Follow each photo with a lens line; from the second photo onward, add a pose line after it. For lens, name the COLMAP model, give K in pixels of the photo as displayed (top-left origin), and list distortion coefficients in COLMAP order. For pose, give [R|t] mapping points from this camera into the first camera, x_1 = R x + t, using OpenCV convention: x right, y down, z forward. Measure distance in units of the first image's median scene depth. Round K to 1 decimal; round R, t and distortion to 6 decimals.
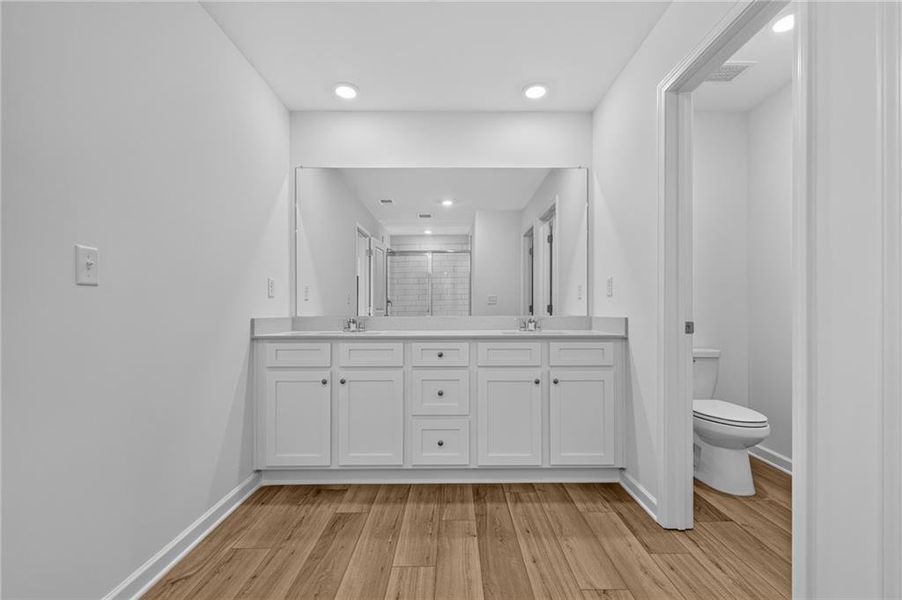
lens RADIAL K [[419.2, 0, 467.6], [0, 419.2, 309.2], [0, 0, 1]] dist [0.002130, 0.000416]
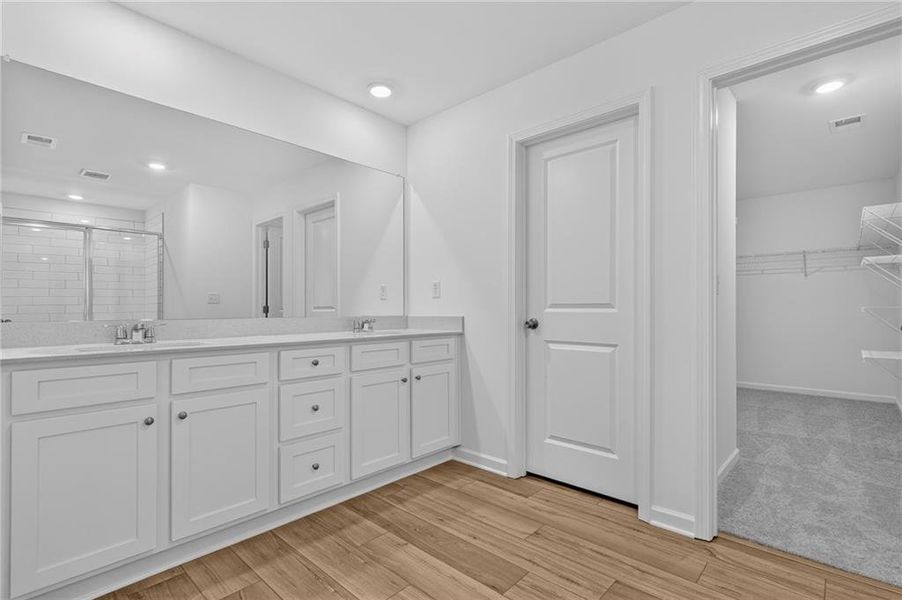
lens RADIAL K [[419.2, 0, 467.6], [0, 419.2, 309.2], [0, 0, 1]] dist [0.002130, 0.000416]
pose [[0.672986, 0.000834, 0.739655, -0.487462], [0.000939, 0.999998, -0.001982, 0.001670], [-0.739654, 0.002028, 0.672984, 0.197496]]
